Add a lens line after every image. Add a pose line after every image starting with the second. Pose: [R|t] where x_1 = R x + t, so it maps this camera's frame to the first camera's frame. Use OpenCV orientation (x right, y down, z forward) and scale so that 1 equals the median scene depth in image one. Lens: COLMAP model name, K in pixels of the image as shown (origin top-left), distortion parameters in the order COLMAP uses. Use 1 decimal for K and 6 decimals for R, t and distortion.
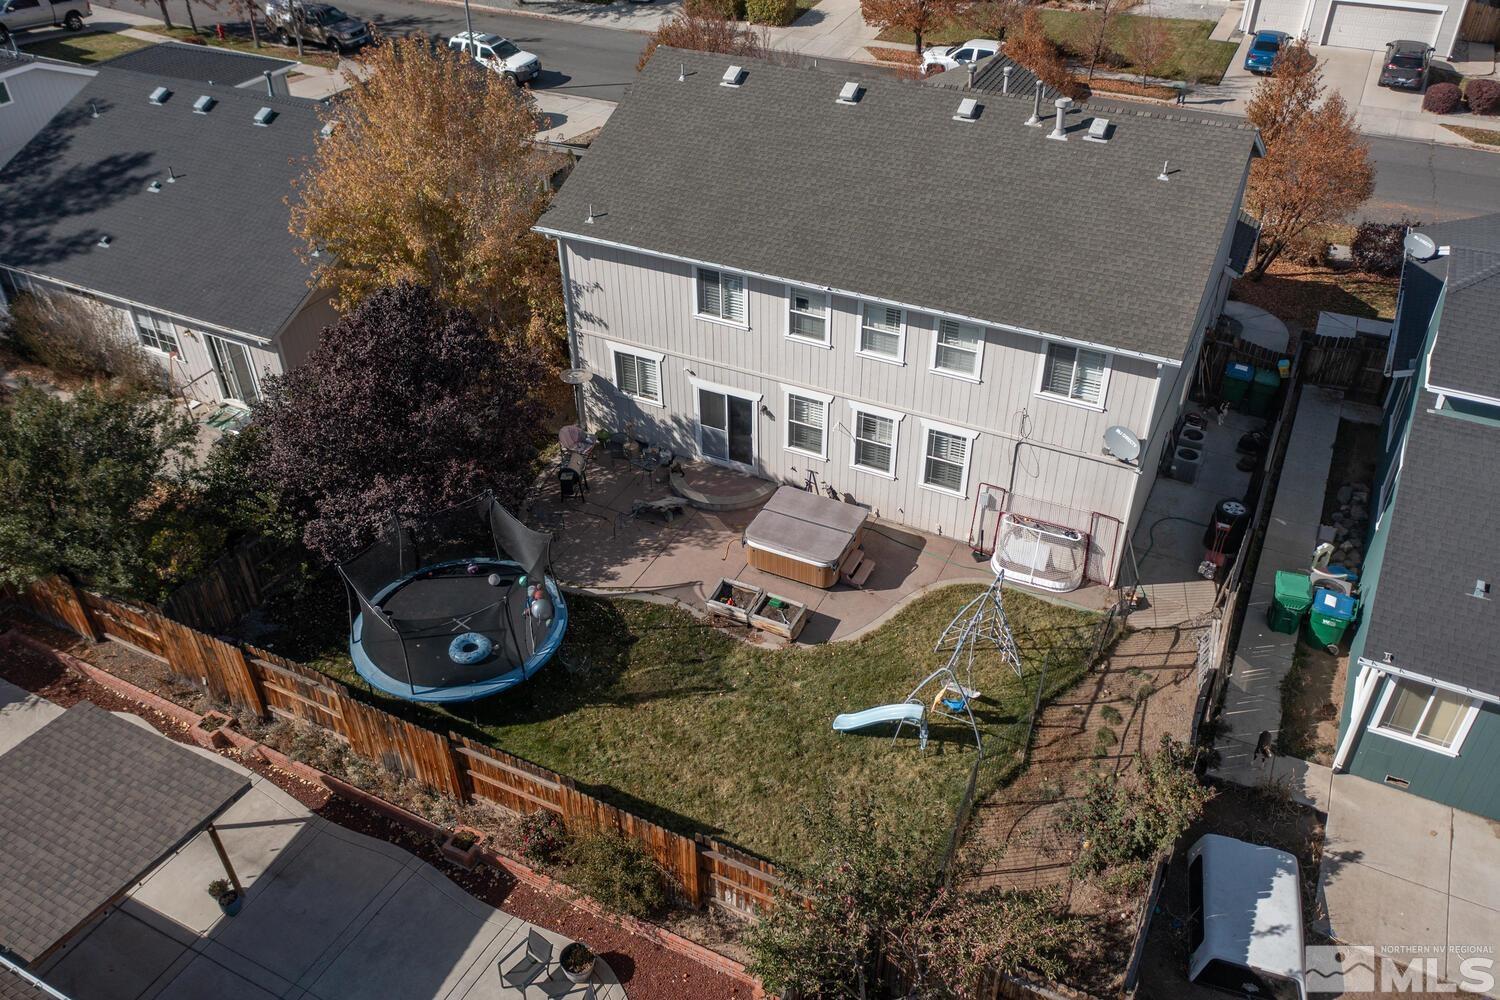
lens RADIAL K [[1195.6, 0, 752.1], [0, 1195.6, 498.6], [0, 0, 1]] dist [-0.009456, 0.006329]
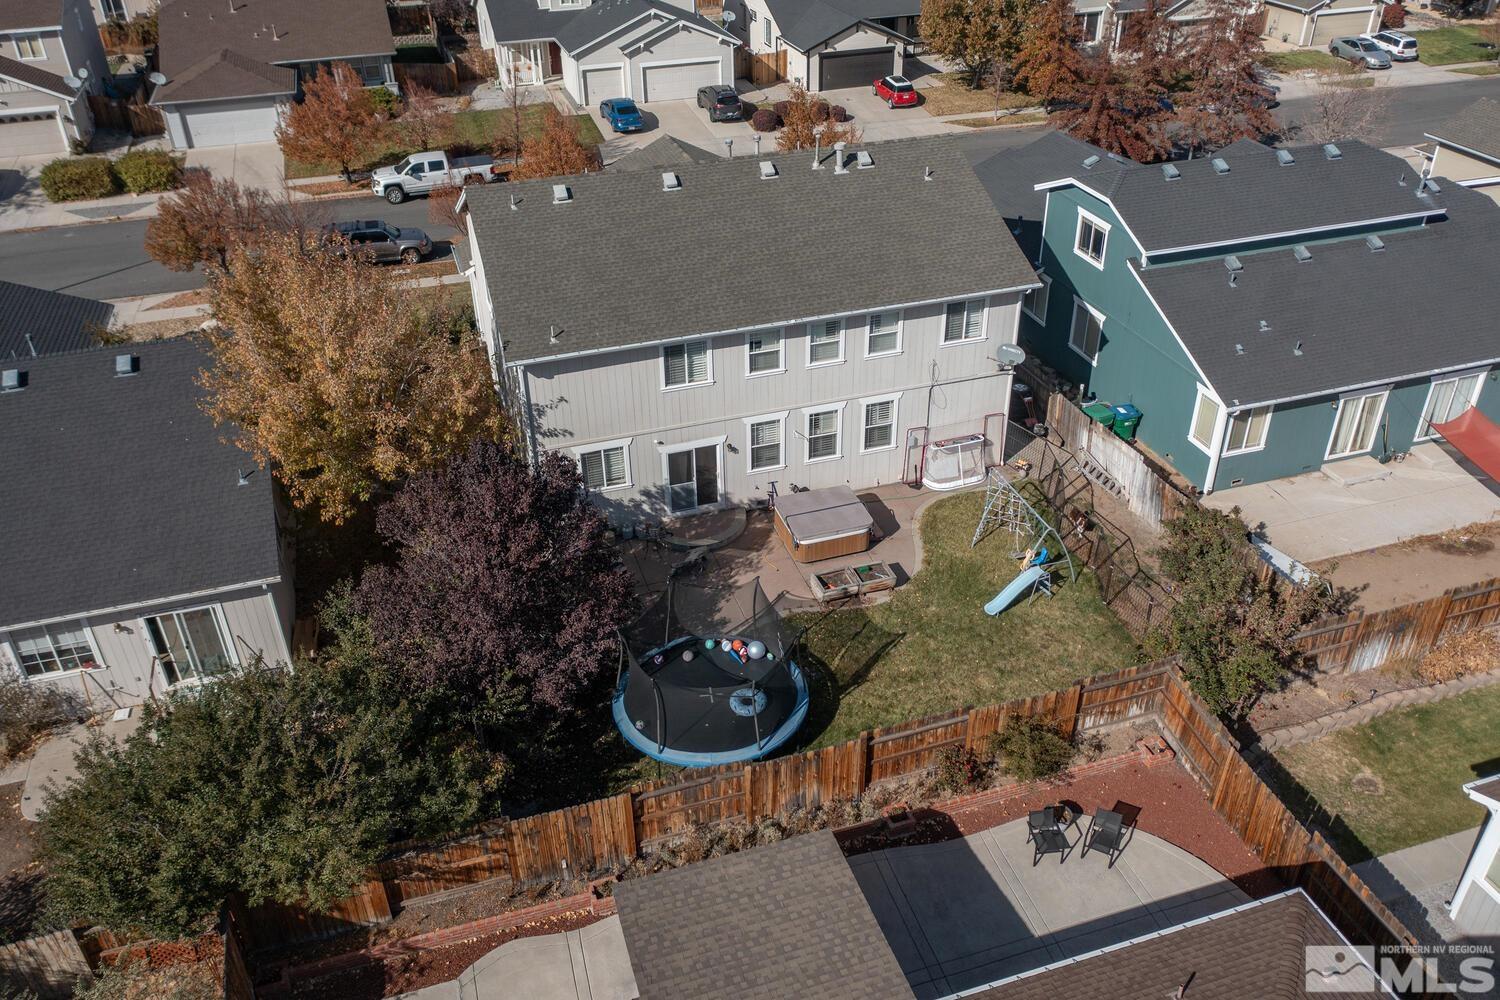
lens RADIAL K [[1195.6, 0, 757.7], [0, 1195.6, 499.0], [0, 0, 1]] dist [-0.009456, 0.006329]
pose [[0.709512, -0.377663, 0.594948, -0.699882], [0.421902, 0.903886, 0.070629, -0.101895], [-0.564439, 0.200898, 0.800655, 0.060806]]
